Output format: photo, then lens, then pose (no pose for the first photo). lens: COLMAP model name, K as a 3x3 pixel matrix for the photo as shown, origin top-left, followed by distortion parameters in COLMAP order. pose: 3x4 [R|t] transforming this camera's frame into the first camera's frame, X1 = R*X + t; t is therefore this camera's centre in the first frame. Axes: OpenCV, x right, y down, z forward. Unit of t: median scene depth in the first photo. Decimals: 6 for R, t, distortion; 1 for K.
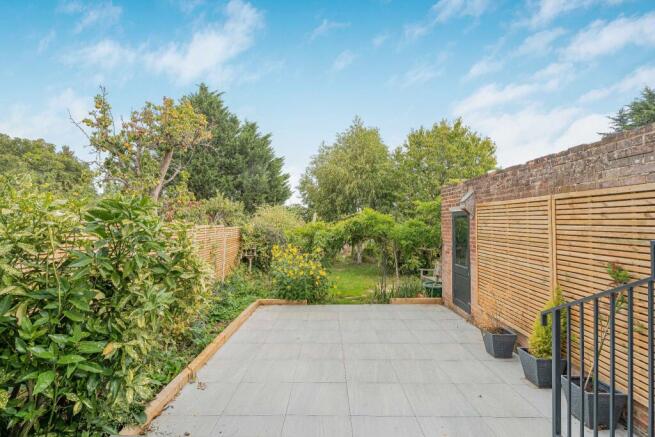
lens RADIAL K [[295.1, 0, 327.5], [0, 295.1, 218.5], [0, 0, 1]] dist [0.001327, 0.000087]
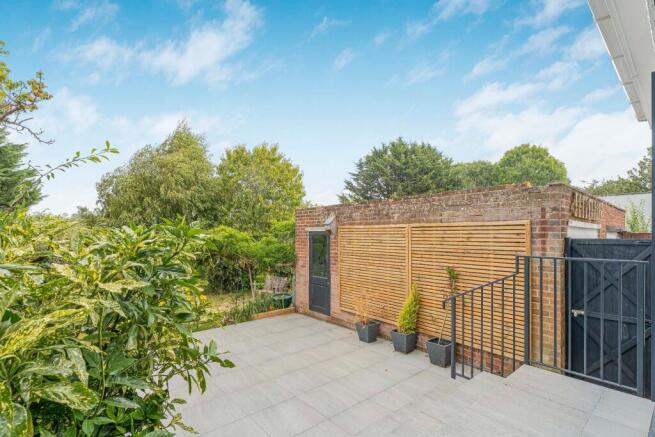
lens RADIAL K [[302.3, 0, 309.7], [0, 302.3, 234.6], [0, 0, 1]] dist [-0.000694, -0.000098]
pose [[0.769846, 0.005291, 0.638208, -0.339584], [-0.010741, 0.999931, 0.004666, -0.015713], [-0.638140, -0.010447, 0.769850, 0.080912]]
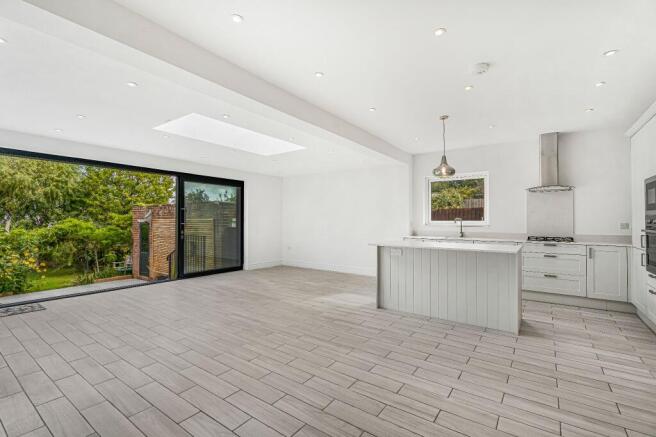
lens RADIAL K [[295.5, 0, 328.0], [0, 295.5, 218.5], [0, 0, 1]] dist [0.001327, 0.000087]
pose [[0.573162, 0.006976, 0.819412, -0.363896], [-0.009155, 0.999956, -0.002110, -0.050388], [-0.819391, -0.006292, 0.573201, -0.897762]]
